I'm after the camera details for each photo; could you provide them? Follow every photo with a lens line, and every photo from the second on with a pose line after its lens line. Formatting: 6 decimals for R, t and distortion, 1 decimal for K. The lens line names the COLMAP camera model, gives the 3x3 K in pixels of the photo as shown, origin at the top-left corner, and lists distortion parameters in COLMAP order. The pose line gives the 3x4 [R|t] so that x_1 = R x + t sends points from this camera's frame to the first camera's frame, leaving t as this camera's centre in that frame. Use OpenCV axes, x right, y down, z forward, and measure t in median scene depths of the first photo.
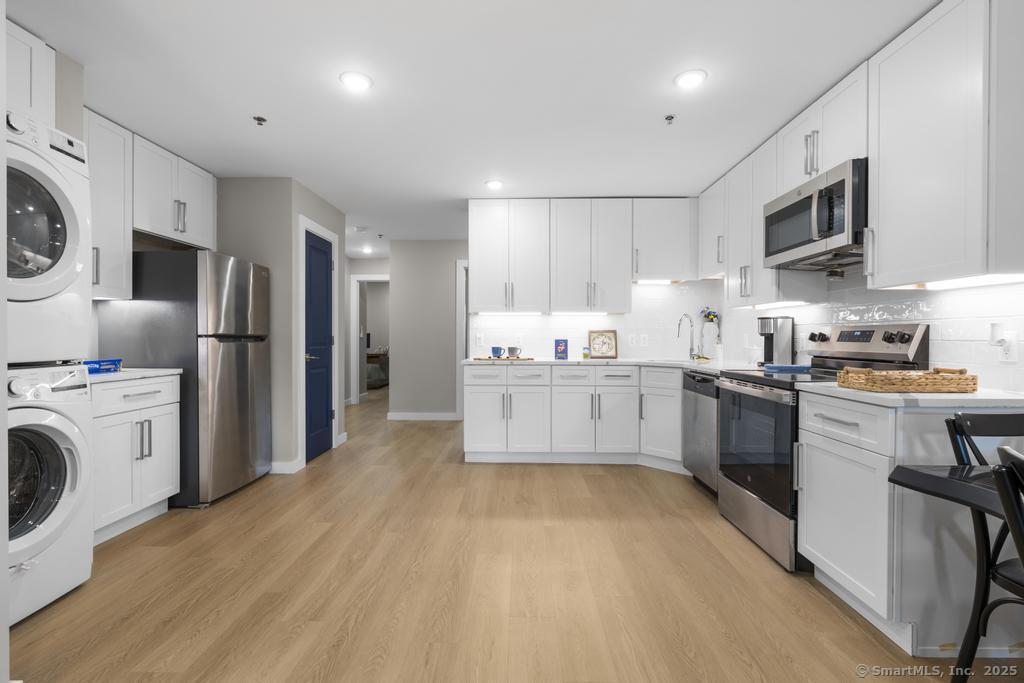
lens RADIAL K [[459.1, 0, 512.2], [0, 459.1, 340.4], [0, 0, 1]] dist [-0.008766, 0.004604]
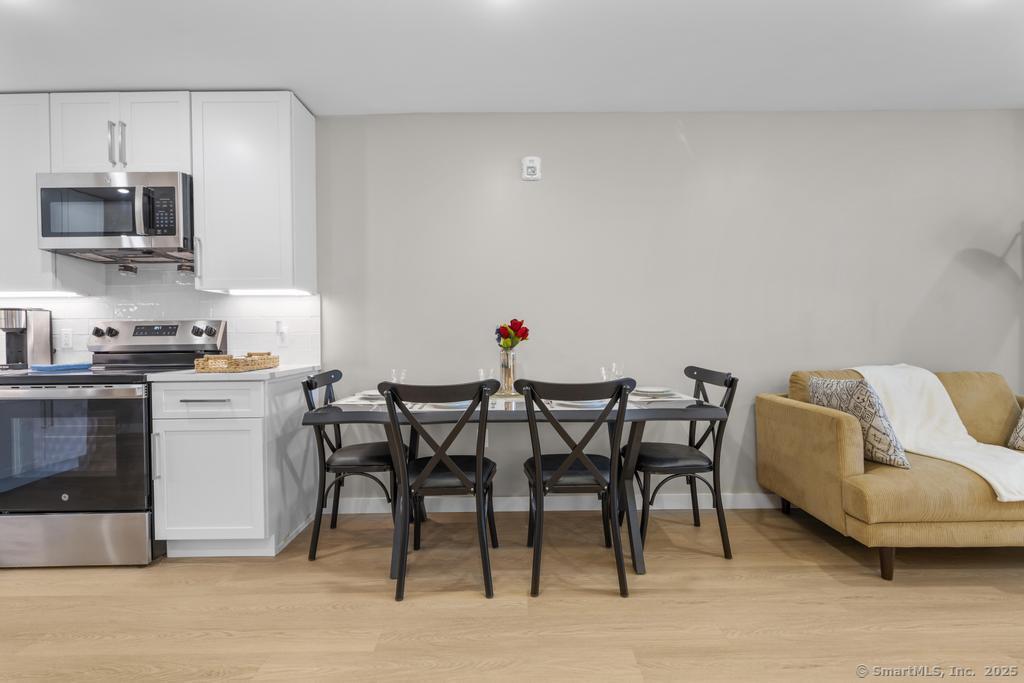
lens RADIAL K [[459.1, 0, 512.2], [0, 459.1, 340.4], [0, 0, 1]] dist [-0.008766, 0.004604]
pose [[-0.021295, -0.013901, 0.999677, -0.271401], [0.017787, 0.999740, 0.014281, 0.010711], [-0.999615, 0.018086, -0.021042, 0.145045]]
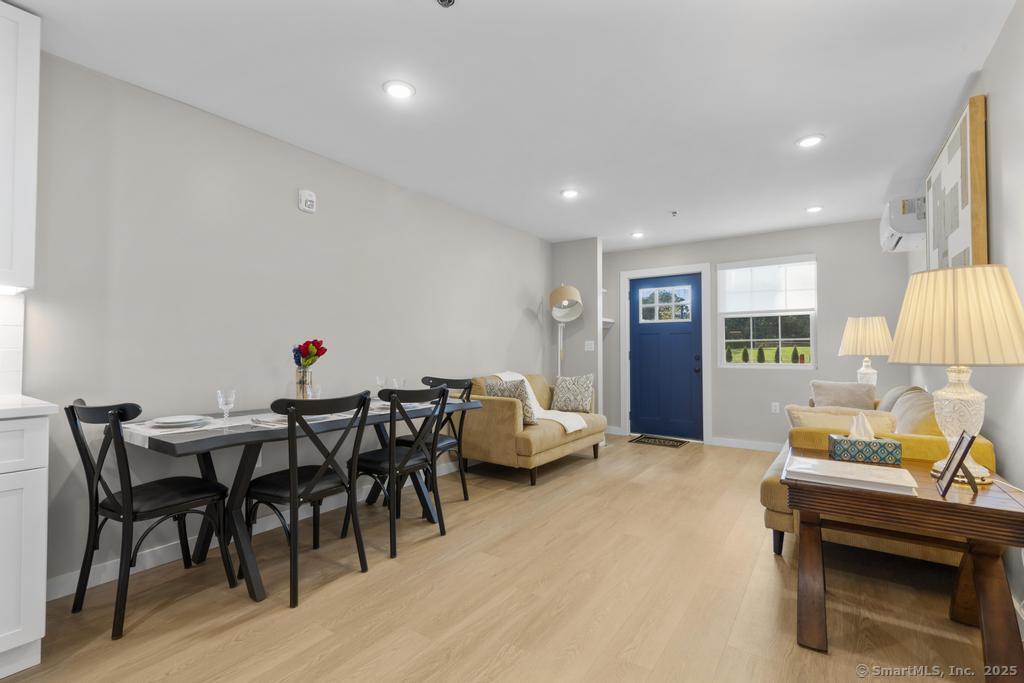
lens RADIAL K [[459.1, 0, 512.2], [0, 459.1, 340.4], [0, 0, 1]] dist [-0.008766, 0.004604]
pose [[-0.828847, 0.009414, 0.559395, -0.277598], [0.002133, 0.999904, -0.013666, -0.000107], [-0.559471, -0.010134, -0.828788, 0.634146]]
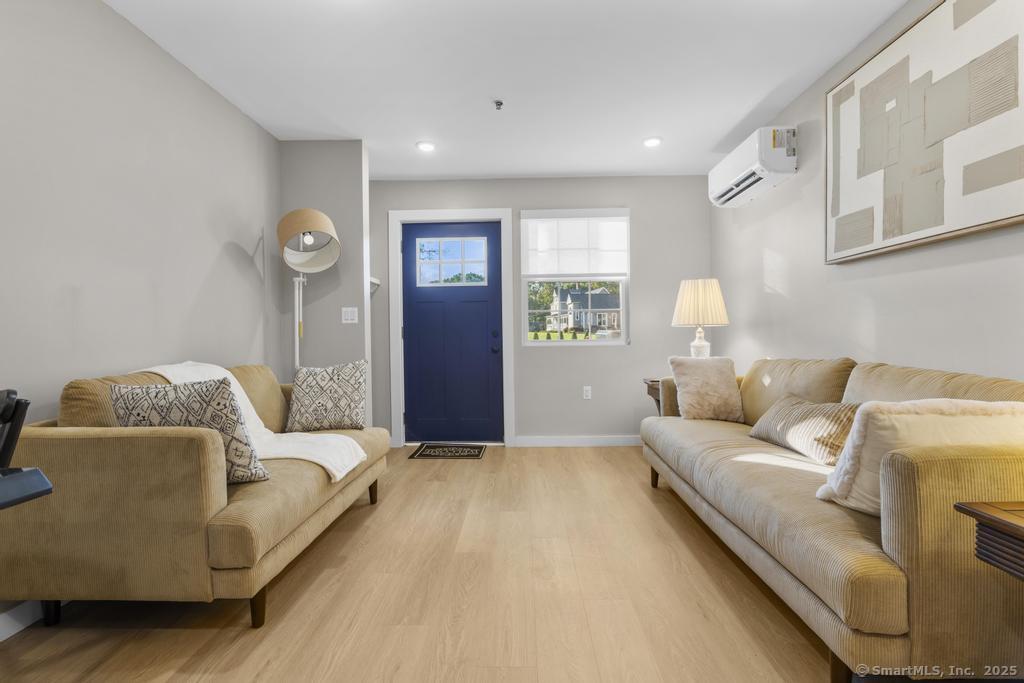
lens RADIAL K [[459.1, 0, 512.2], [0, 459.1, 340.4], [0, 0, 1]] dist [-0.008766, 0.004604]
pose [[-0.999928, 0.008907, 0.008058, 0.056258], [0.009054, 0.999790, 0.018395, 0.038346], [-0.007893, 0.018466, -0.999798, 0.114541]]
